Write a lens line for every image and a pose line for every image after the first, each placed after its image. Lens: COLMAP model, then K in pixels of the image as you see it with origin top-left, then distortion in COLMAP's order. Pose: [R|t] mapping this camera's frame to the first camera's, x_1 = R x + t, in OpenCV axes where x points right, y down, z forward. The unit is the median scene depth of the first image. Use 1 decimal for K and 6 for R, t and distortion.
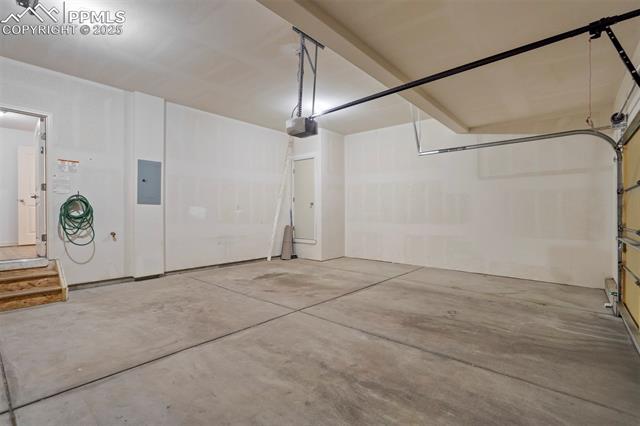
lens RADIAL K [[300.0, 0, 322.4], [0, 300.0, 212.9], [0, 0, 1]] dist [-0.048422, 0.020034]
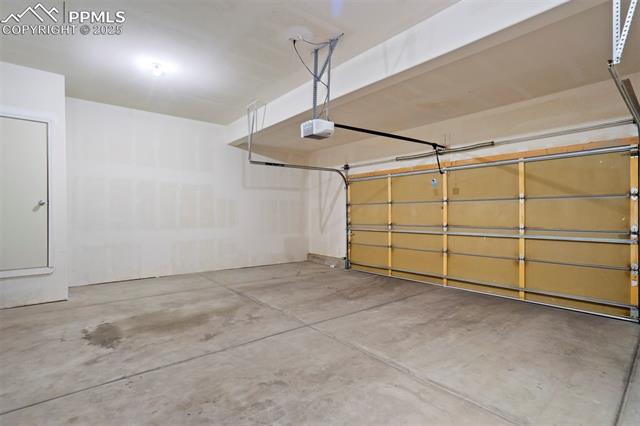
lens RADIAL K [[300.0, 0, 322.4], [0, 300.0, 212.9], [0, 0, 1]] dist [-0.048422, 0.020034]
pose [[0.186700, 0.001772, 0.982415, -1.001521], [0.006439, 0.999975, -0.003027, -0.015723], [-0.982396, 0.006891, 0.186684, 0.803492]]
